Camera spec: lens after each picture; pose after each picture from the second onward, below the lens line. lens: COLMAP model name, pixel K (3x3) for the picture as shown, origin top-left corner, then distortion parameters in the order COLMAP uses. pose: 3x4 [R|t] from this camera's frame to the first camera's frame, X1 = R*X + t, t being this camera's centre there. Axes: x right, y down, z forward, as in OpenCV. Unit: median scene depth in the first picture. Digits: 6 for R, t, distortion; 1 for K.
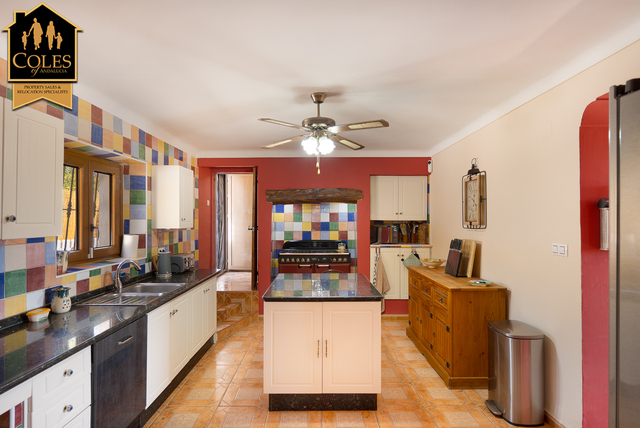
lens RADIAL K [[356.4, 0, 318.7], [0, 356.4, 215.6], [0, 0, 1]] dist [-0.006479, -0.000499]
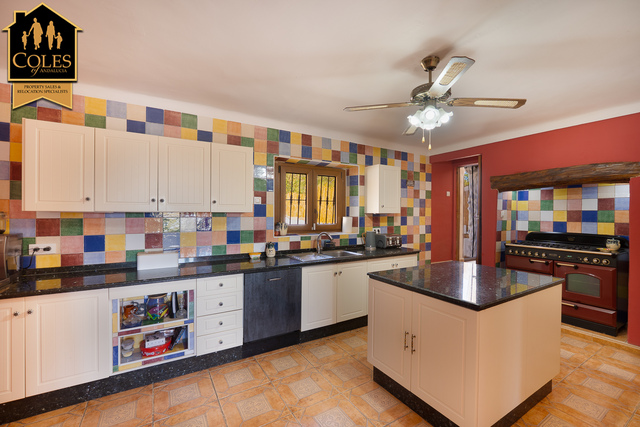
lens RADIAL K [[269.1, 0, 319.4], [0, 269.1, 213.8], [0, 0, 1]] dist [-0.002637, -0.000359]
pose [[0.518418, 0.008142, -0.855088, 0.339316], [0.002536, 0.999936, 0.011059, 0.027832], [0.855123, -0.007902, 0.518364, 0.324055]]
